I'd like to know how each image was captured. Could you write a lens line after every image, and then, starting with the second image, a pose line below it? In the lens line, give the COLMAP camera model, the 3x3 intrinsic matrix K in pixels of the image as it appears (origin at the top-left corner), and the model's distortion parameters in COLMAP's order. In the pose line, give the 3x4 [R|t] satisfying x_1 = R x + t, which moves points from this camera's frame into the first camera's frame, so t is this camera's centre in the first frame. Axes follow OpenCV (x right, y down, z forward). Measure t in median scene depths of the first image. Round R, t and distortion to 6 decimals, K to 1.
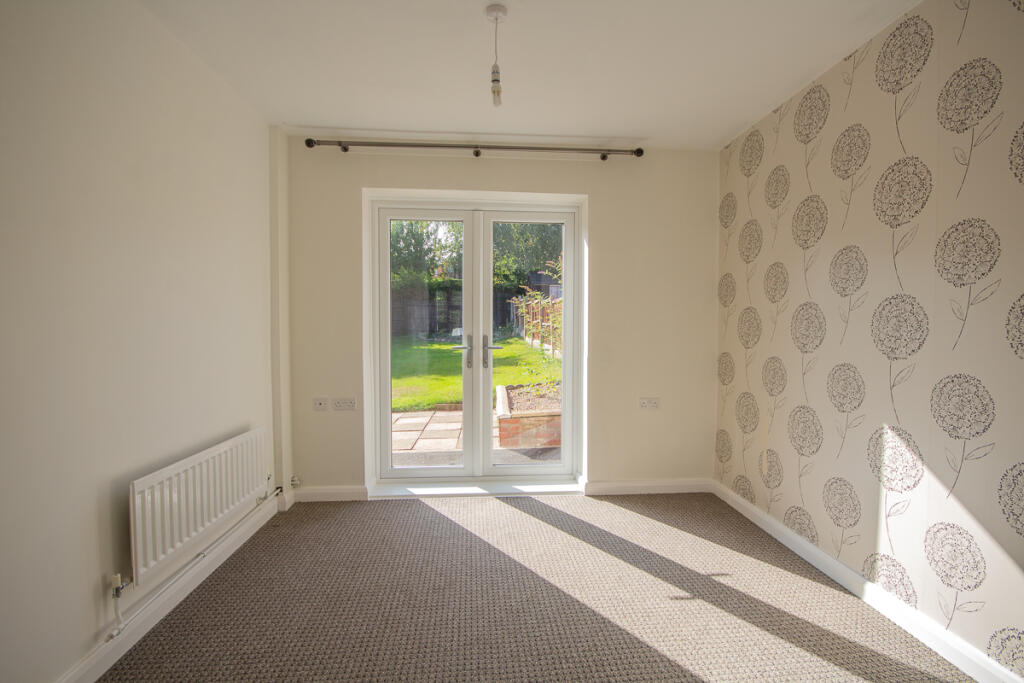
lens RADIAL K [[474.6, 0, 512.0], [0, 474.6, 341.5], [0, 0, 1]] dist [0.025749, 0.000116]
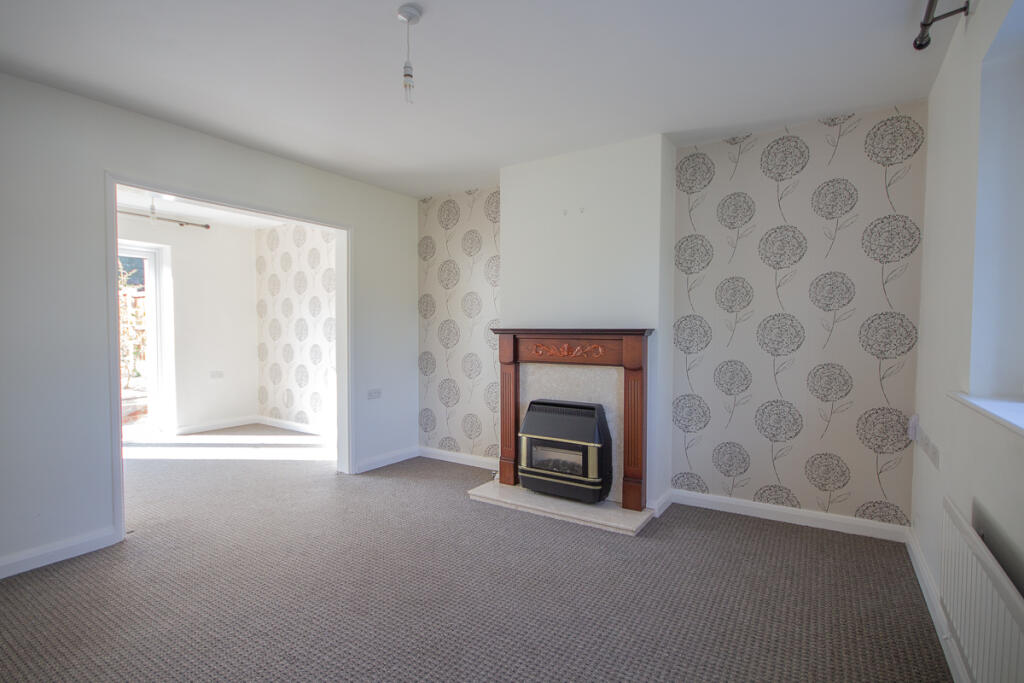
lens RADIAL K [[497.7, 0, 512.0], [0, 497.7, 341.5], [0, 0, 1]] dist [-0.002420, 0.000146]
pose [[0.597782, -0.030293, 0.801086, -0.546690], [0.032052, 0.999390, 0.013875, 0.021732], [-0.801017, 0.017382, 0.598389, -0.976537]]
